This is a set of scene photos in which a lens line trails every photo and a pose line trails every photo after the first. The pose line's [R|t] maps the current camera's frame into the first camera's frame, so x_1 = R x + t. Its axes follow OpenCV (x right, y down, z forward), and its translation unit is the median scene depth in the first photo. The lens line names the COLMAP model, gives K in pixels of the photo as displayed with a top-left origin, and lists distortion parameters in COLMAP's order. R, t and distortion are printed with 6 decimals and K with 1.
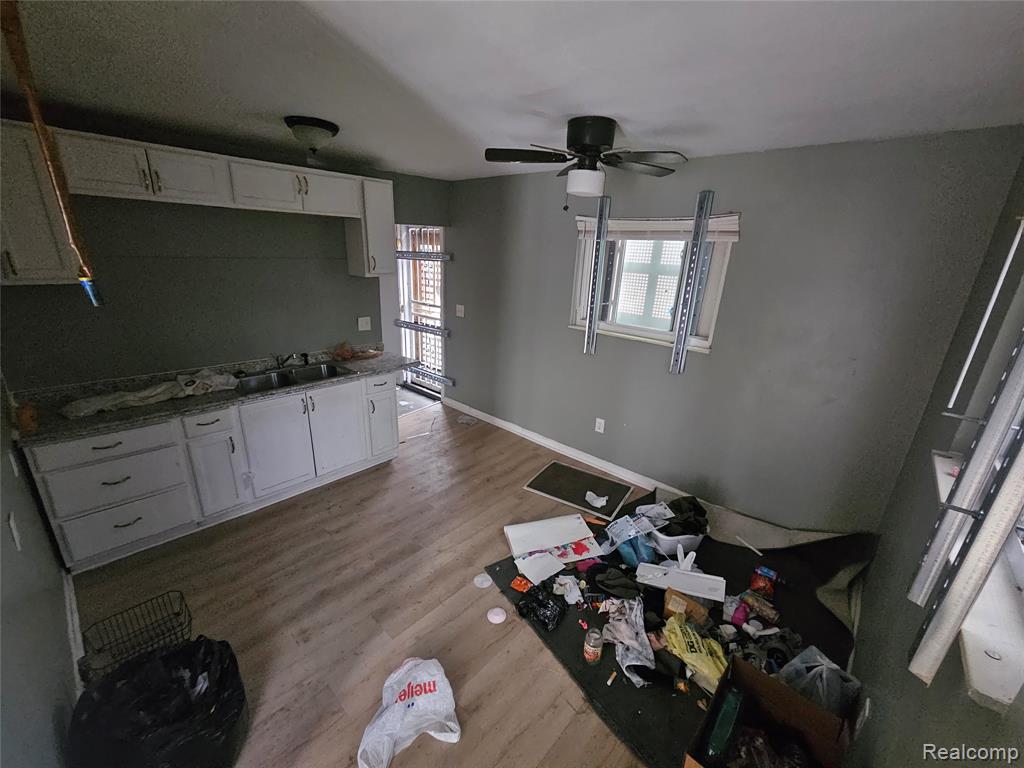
lens RADIAL K [[417.9, 0, 509.7], [0, 417.9, 392.4], [0, 0, 1]] dist [0.000322, -0.001038]
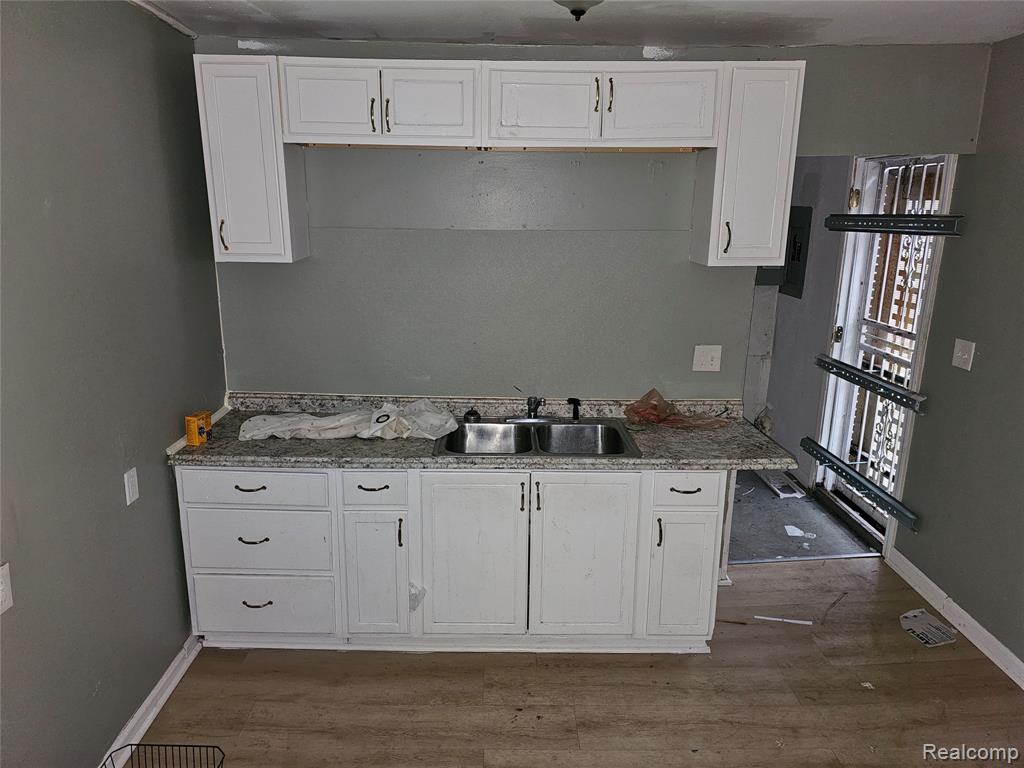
lens RADIAL K [[684.8, 0, 515.2], [0, 684.8, 377.0], [0, 0, 1]] dist [0.063389, -0.056007]
pose [[0.679822, 0.141767, -0.719544, 0.093474], [-0.222110, 0.974860, -0.017779, -0.083499], [0.698934, 0.171904, 0.694219, 0.299698]]
